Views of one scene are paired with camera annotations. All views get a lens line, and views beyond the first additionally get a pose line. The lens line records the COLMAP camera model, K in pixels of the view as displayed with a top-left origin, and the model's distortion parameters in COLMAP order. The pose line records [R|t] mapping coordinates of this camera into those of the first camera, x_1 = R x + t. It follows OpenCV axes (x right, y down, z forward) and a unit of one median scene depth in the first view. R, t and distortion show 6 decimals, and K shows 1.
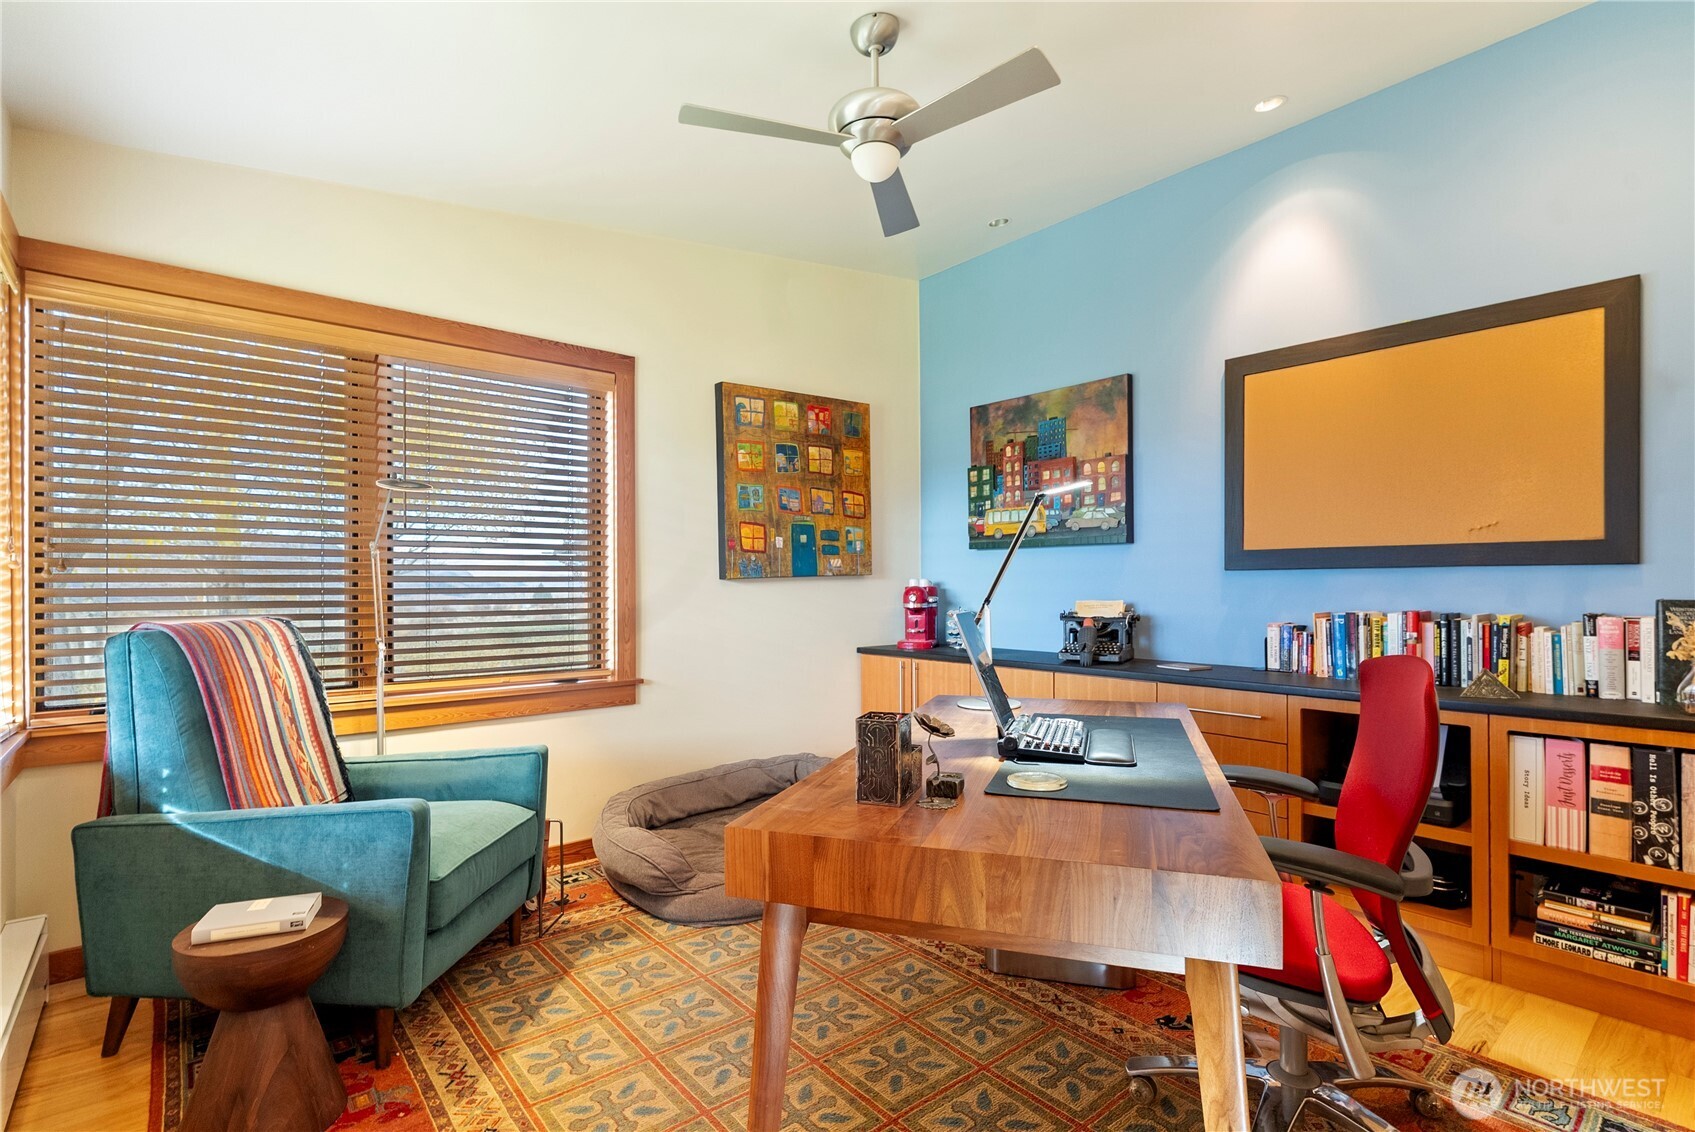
lens RADIAL K [[804.7, 0, 857.3], [0, 804.7, 578.3], [0, 0, 1]] dist [0.001996, -0.000561]
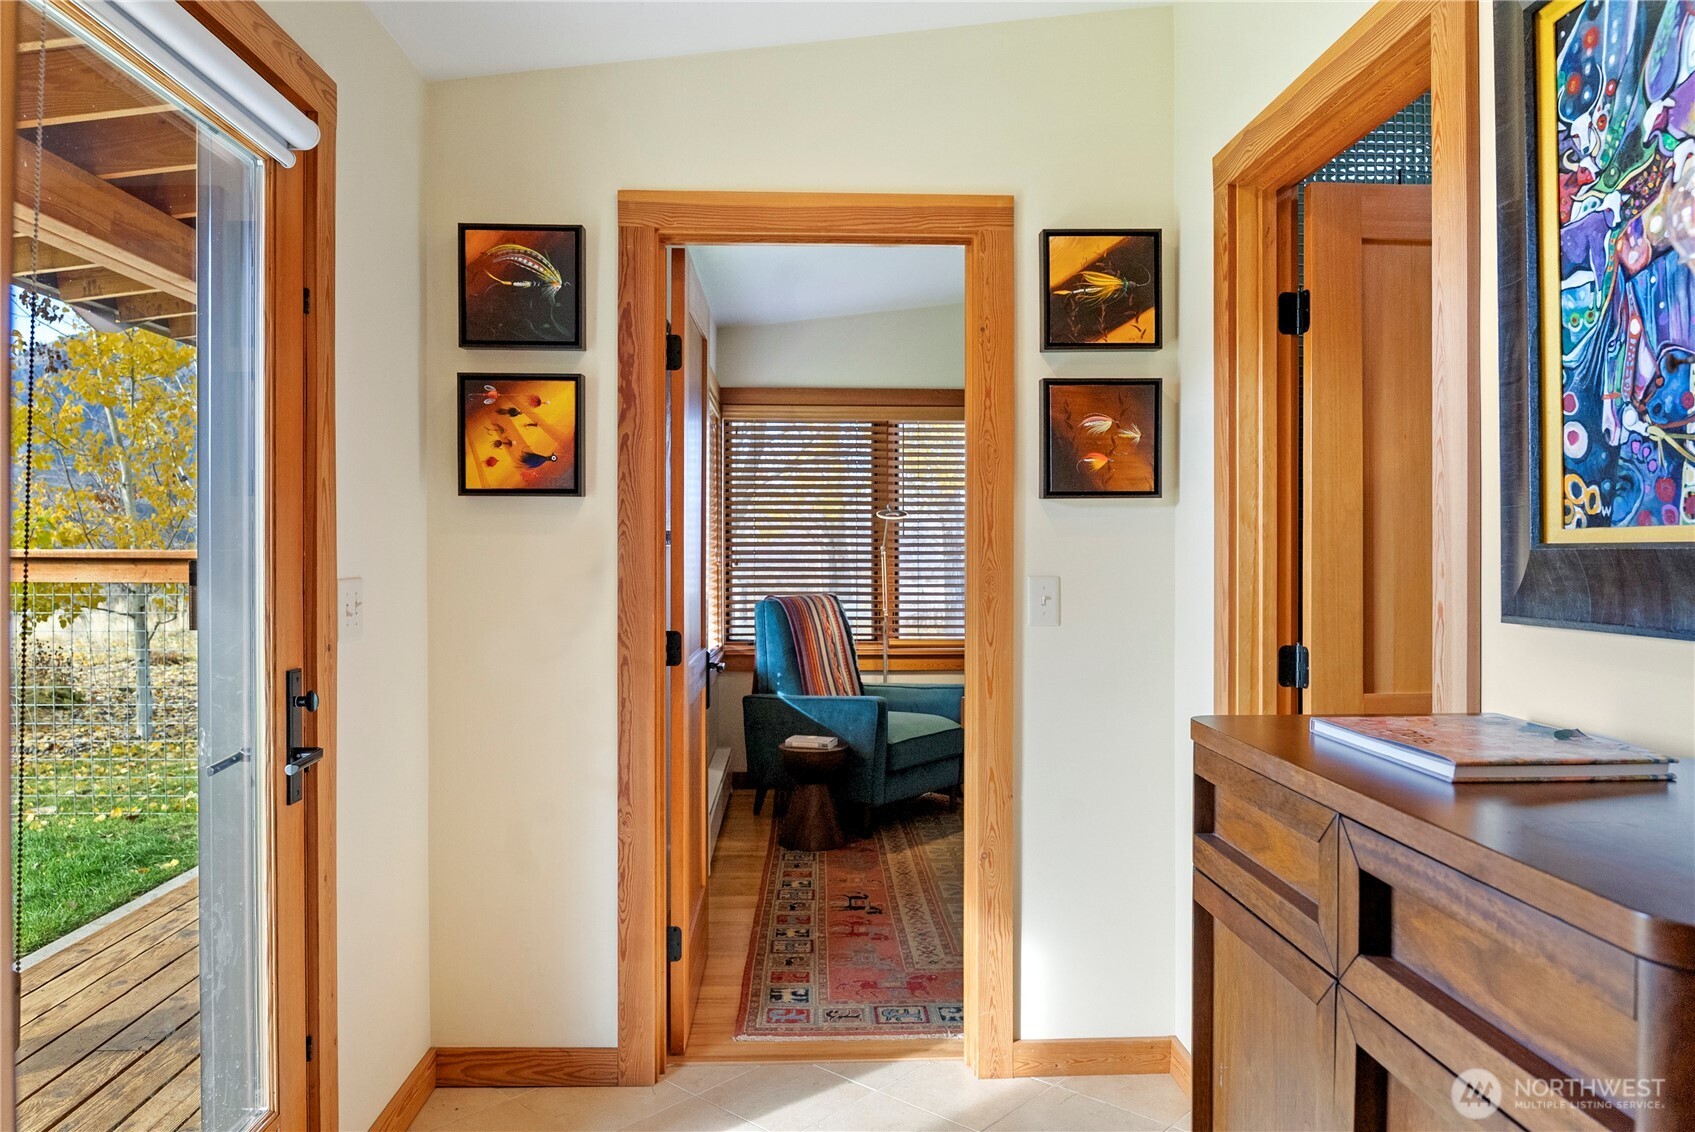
lens RADIAL K [[1166.0, 0, 846.8], [0, 1166.0, 558.9], [0, 0, 1]] dist [-0.010190, -0.005017]
pose [[0.787746, 0.012622, -0.615871, 0.892362], [-0.003236, 0.999861, 0.016352, -0.071666], [0.615992, -0.010889, 0.787677, -0.988887]]
